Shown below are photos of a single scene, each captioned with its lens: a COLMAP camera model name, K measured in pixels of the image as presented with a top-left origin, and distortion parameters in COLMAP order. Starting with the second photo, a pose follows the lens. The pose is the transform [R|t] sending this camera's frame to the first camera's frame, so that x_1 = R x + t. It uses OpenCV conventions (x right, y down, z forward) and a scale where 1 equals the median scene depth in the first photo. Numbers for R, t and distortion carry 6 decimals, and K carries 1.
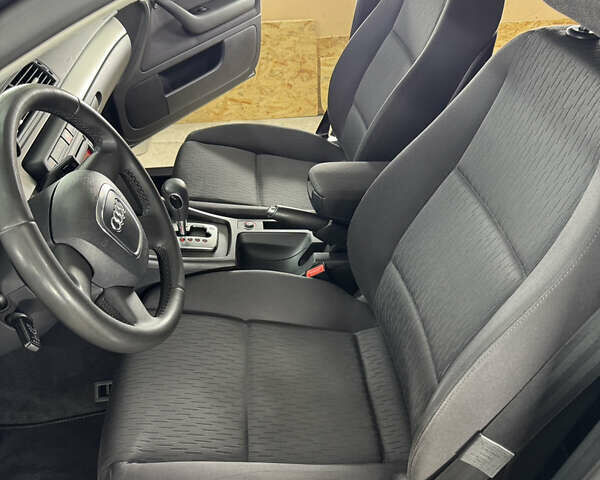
lens RADIAL K [[588.6, 0, 294.9], [0, 588.6, 247.3], [0, 0, 1]] dist [0.173670, -0.364156]
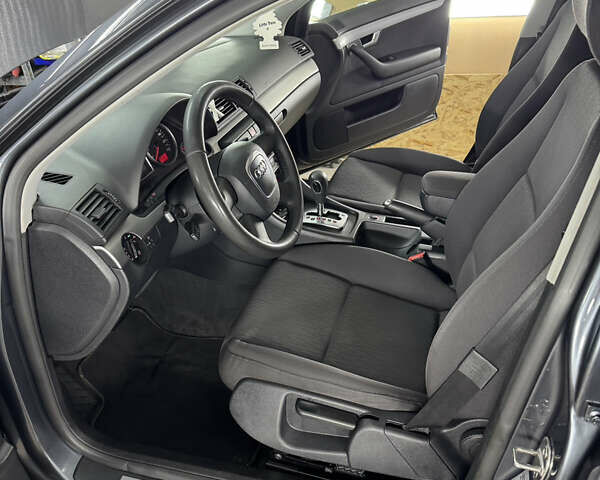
lens RADIAL K [[588.6, 0, 294.9], [0, 588.6, 247.3], [0, 0, 1]] dist [0.173670, -0.364156]
pose [[0.933913, 0.145377, -0.326606, 0.120608], [-0.173969, 0.982925, -0.059942, 0.083753], [0.312315, 0.112800, 0.943258, -0.151656]]
